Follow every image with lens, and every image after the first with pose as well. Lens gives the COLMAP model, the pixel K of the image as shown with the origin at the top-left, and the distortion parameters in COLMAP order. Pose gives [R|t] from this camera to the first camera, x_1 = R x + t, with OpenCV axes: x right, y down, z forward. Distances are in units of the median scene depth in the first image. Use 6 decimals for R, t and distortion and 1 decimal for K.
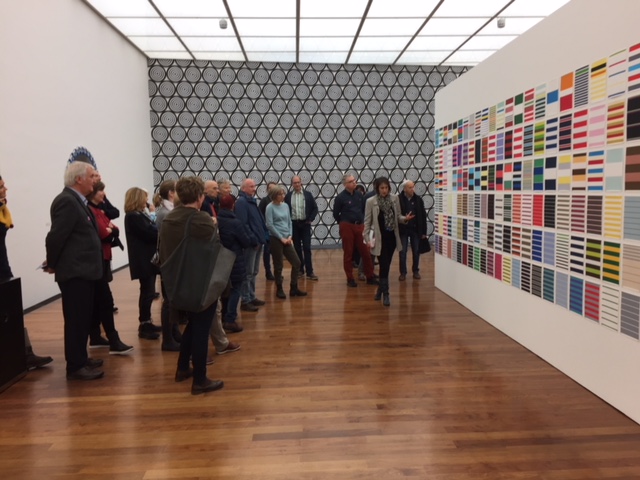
lens RADIAL K [[547.8, 0, 330.9], [0, 547.8, 239.7], [0, 0, 1]] dist [0.094445, -0.149423]
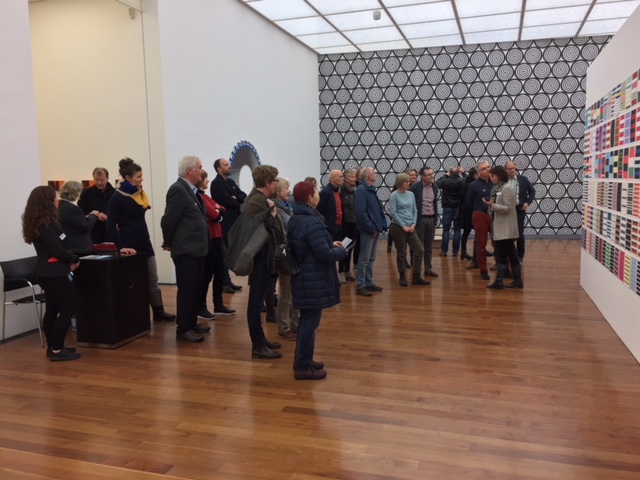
lens RADIAL K [[547.8, 0, 330.9], [0, 547.8, 239.7], [0, 0, 1]] dist [0.094445, -0.149423]
pose [[0.933940, 0.038018, -0.355402, 0.154781], [-0.029460, 0.999132, 0.029462, -0.004238], [0.356214, -0.017046, 0.934249, 0.013074]]
